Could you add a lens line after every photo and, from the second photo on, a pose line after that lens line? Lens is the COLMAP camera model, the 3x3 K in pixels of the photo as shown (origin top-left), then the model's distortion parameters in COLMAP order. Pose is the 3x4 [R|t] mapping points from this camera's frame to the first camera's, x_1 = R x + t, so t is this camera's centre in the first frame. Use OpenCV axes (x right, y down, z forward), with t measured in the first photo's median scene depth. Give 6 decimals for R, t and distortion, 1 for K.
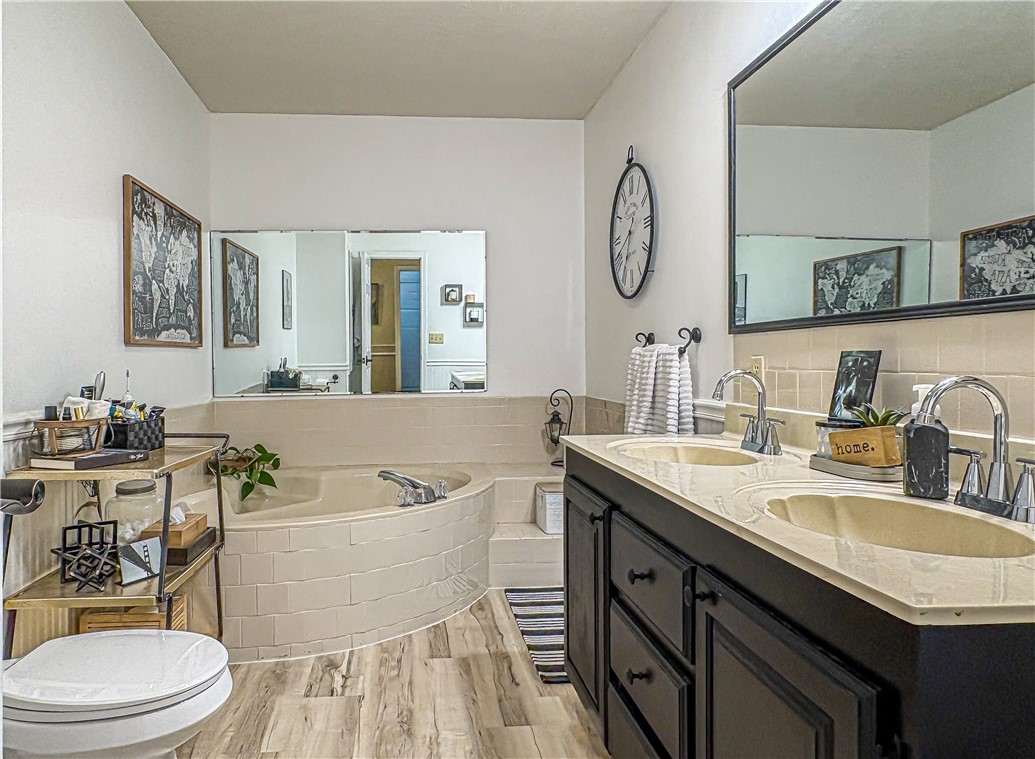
lens RADIAL K [[650.6, 0, 514.8], [0, 650.6, 367.9], [0, 0, 1]] dist [-0.004072, -0.001447]
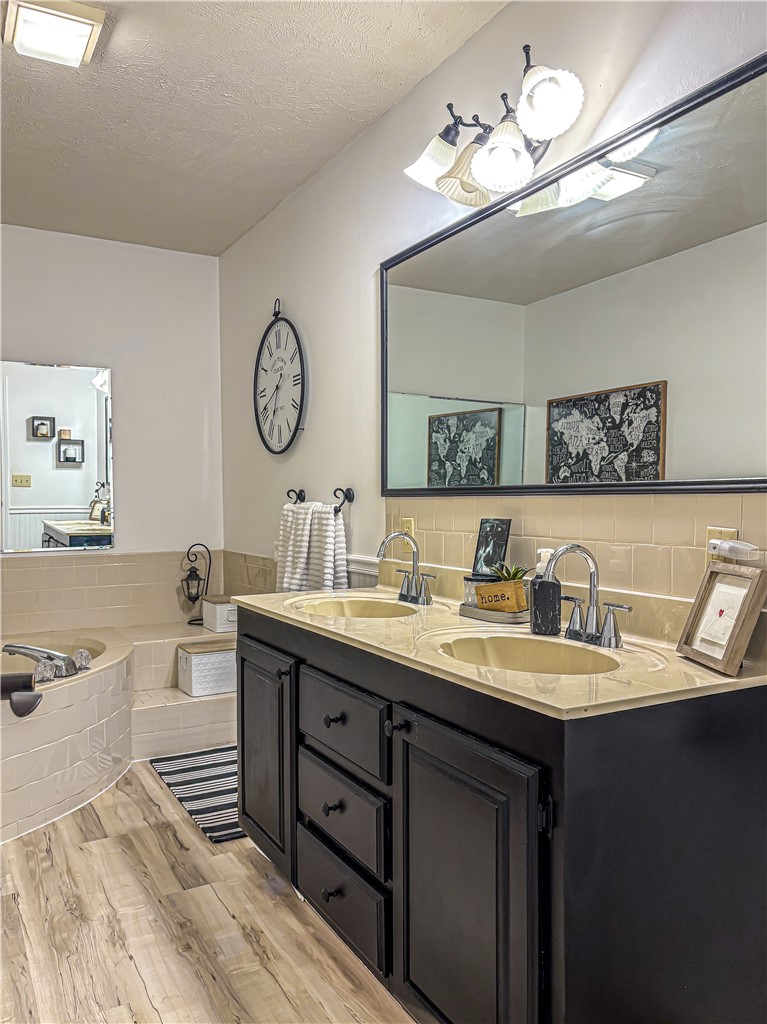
lens RADIAL K [[775.2, 0, 383.5], [0, 775.2, 512.0], [0, 0, 1]] dist [0.053850, -0.046455]
pose [[0.909452, -0.003992, 0.415789, -0.189244], [-0.005227, 0.999765, 0.021030, -0.046947], [-0.415775, -0.021299, 0.909218, -0.173149]]
